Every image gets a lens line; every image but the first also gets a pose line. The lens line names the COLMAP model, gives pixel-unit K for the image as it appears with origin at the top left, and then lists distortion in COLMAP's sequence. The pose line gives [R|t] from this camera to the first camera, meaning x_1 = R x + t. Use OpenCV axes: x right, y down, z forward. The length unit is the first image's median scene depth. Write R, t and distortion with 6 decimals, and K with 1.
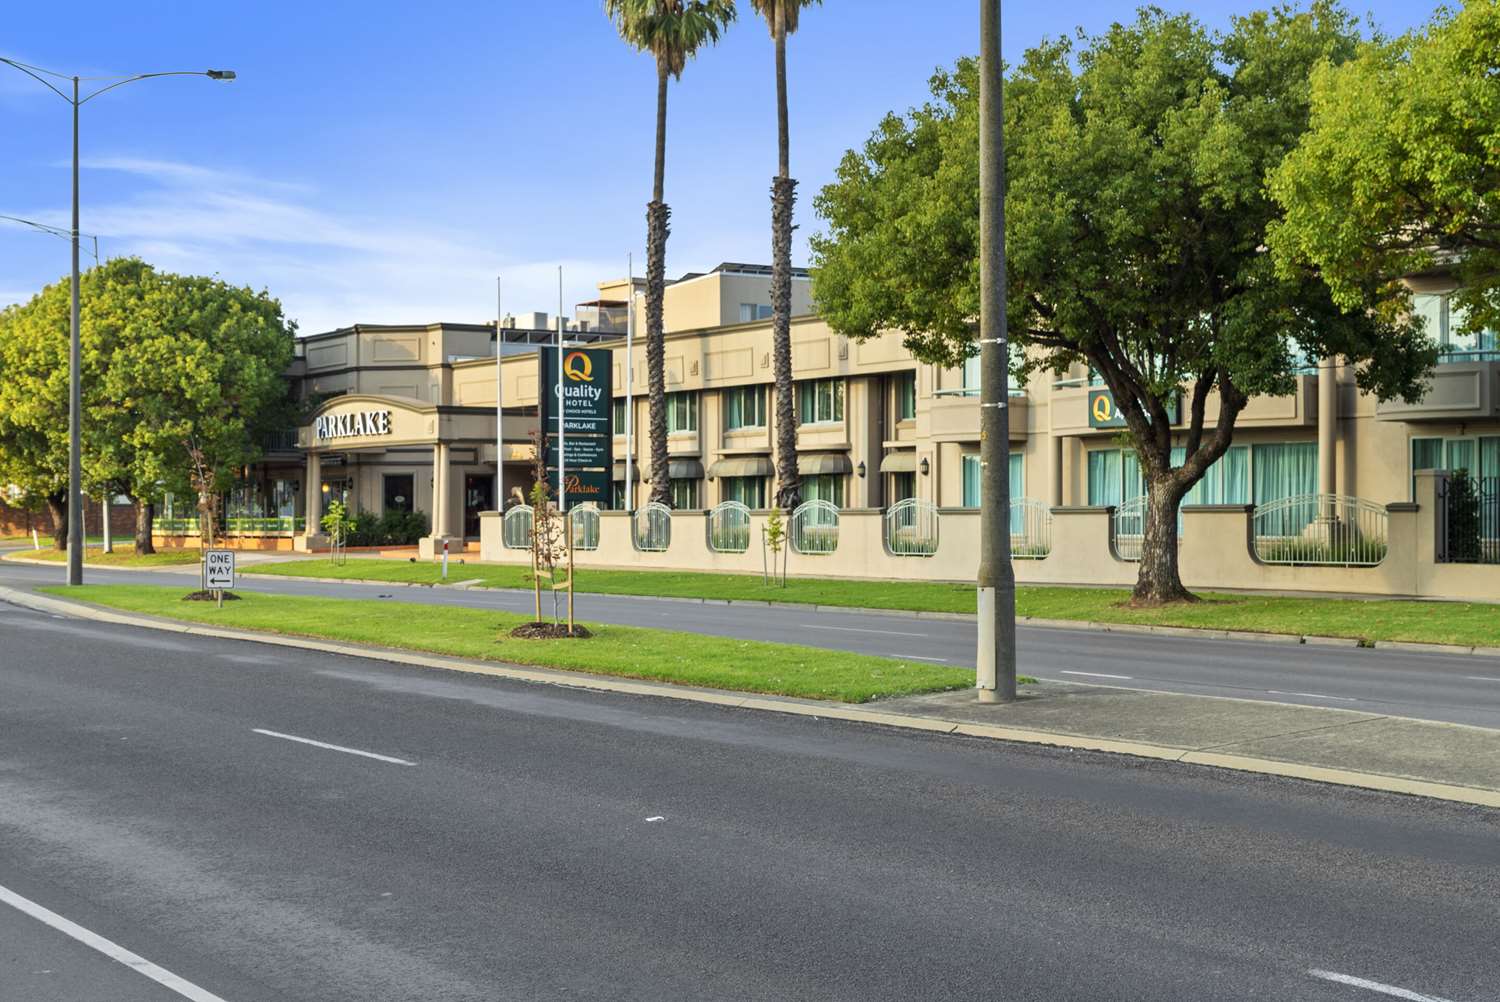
lens RADIAL K [[2252.7, 0, 750.0], [0, 2252.7, 501.0], [0, 0, 1]] dist [0.031055, 0.023387]
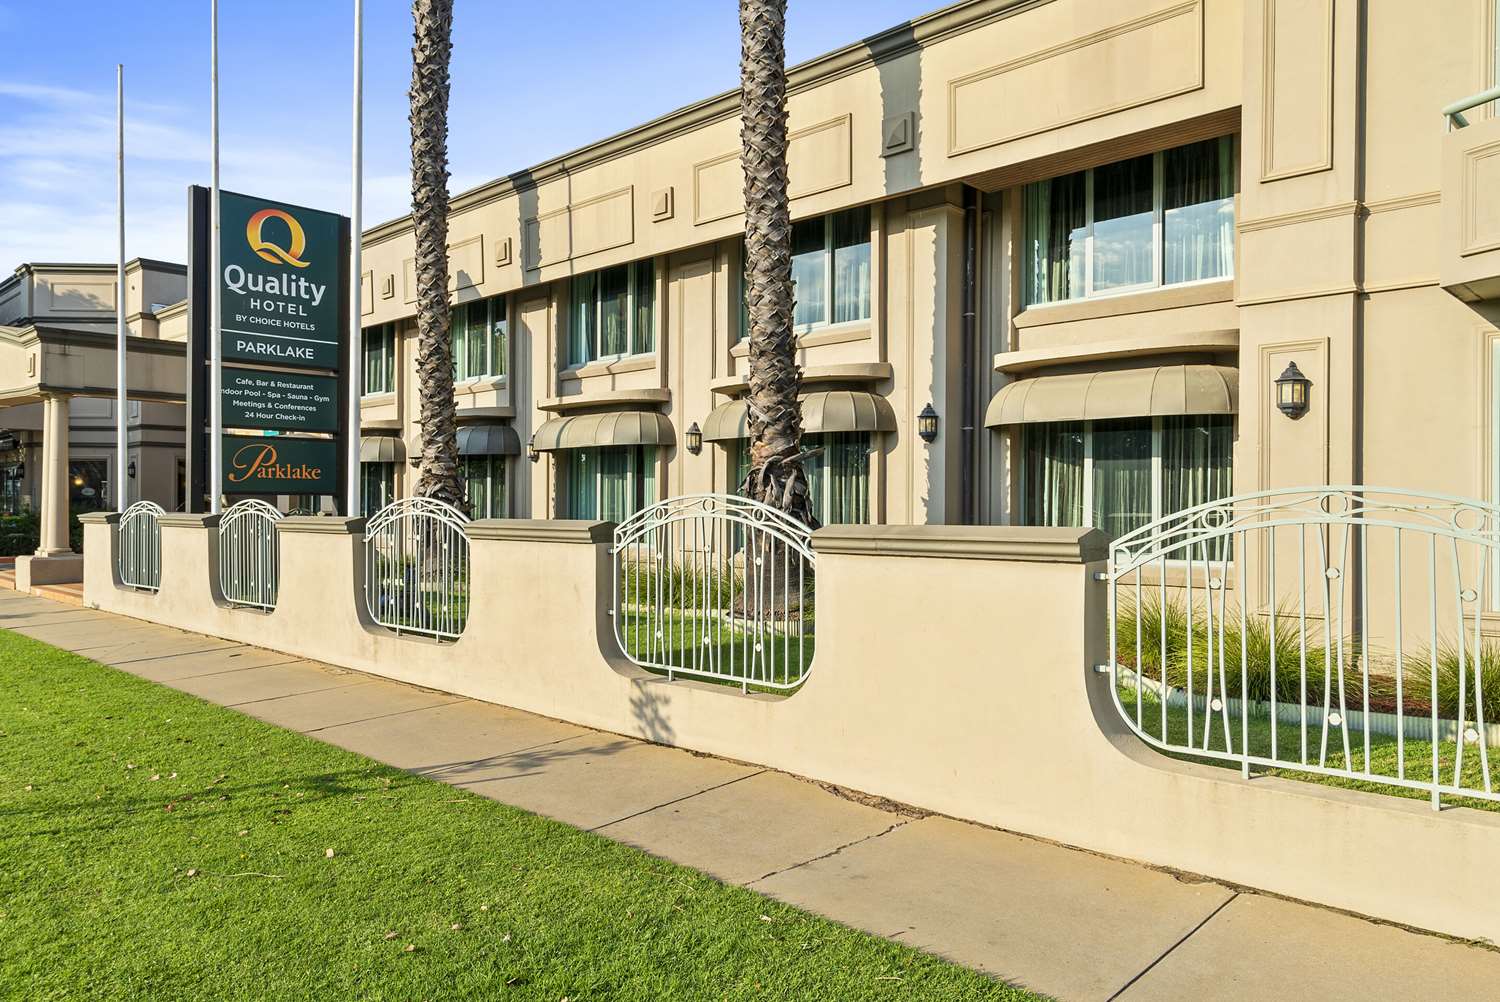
lens RADIAL K [[1044.9, 0, 750.0], [0, 1044.9, 501.0], [0, 0, 1]] dist [-0.000067, 0.000626]
pose [[0.969969, 0.005038, 0.243177, -0.027939], [-0.005657, 0.999982, 0.001849, 0.000543], [-0.243163, -0.003170, 0.969980, 0.725618]]
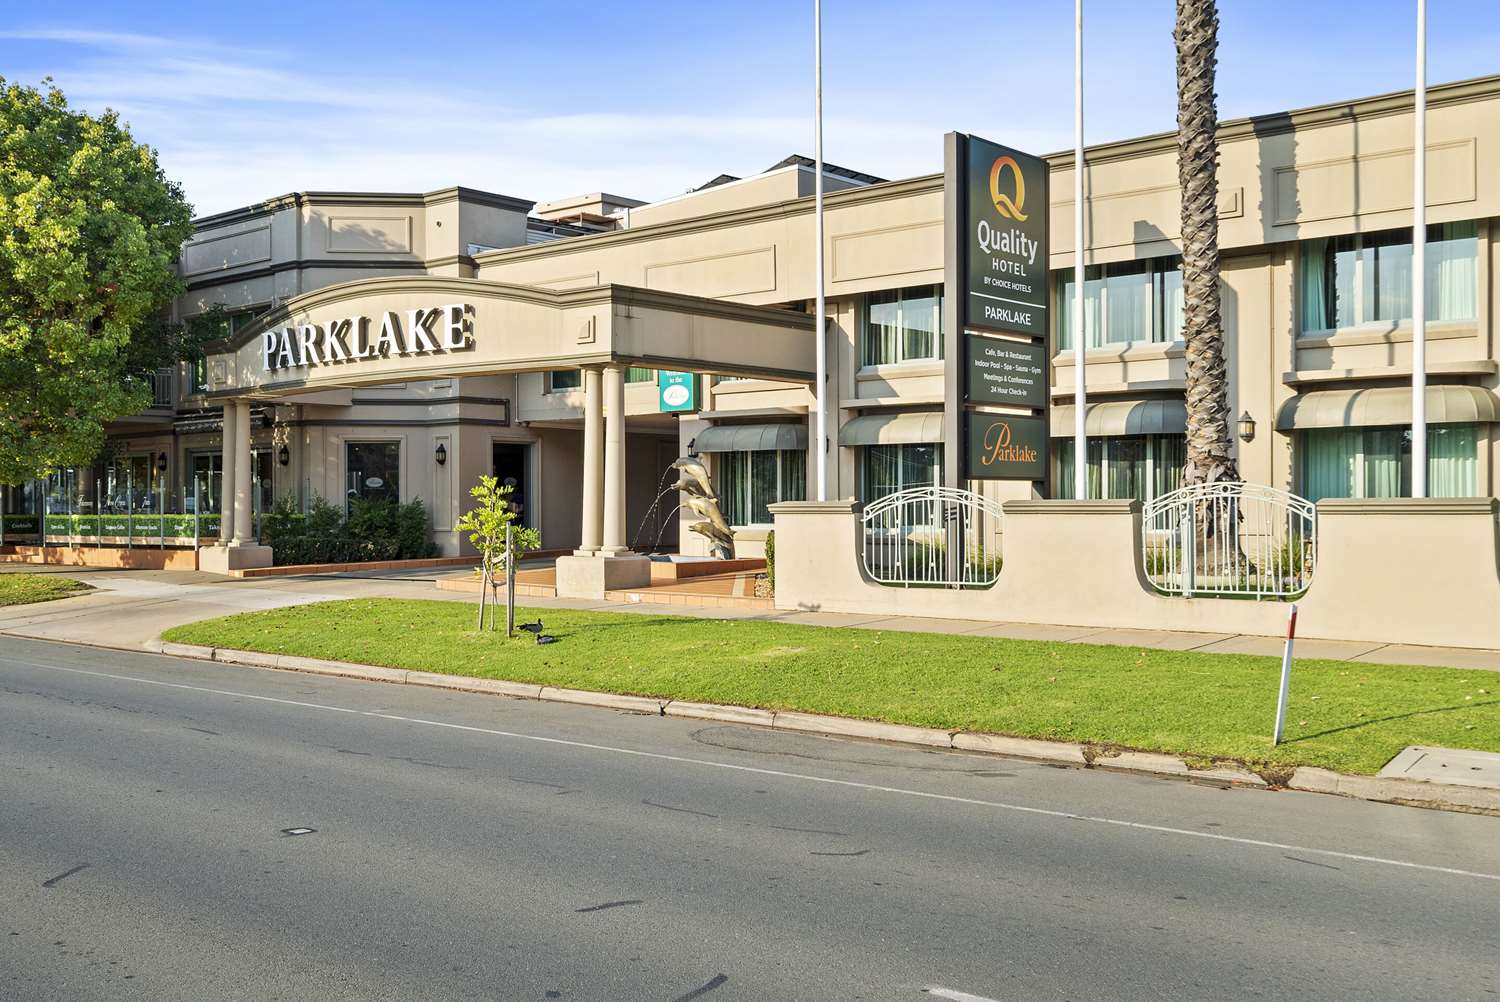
lens RADIAL K [[1498.8, 0, 750.0], [0, 1498.8, 501.0], [0, 0, 1]] dist [-0.014189, -0.010055]
pose [[0.957416, -0.001768, 0.288706, -0.211835], [0.000493, 0.999990, 0.004487, 0.002973], [-0.288711, -0.004154, 0.957407, 0.709980]]
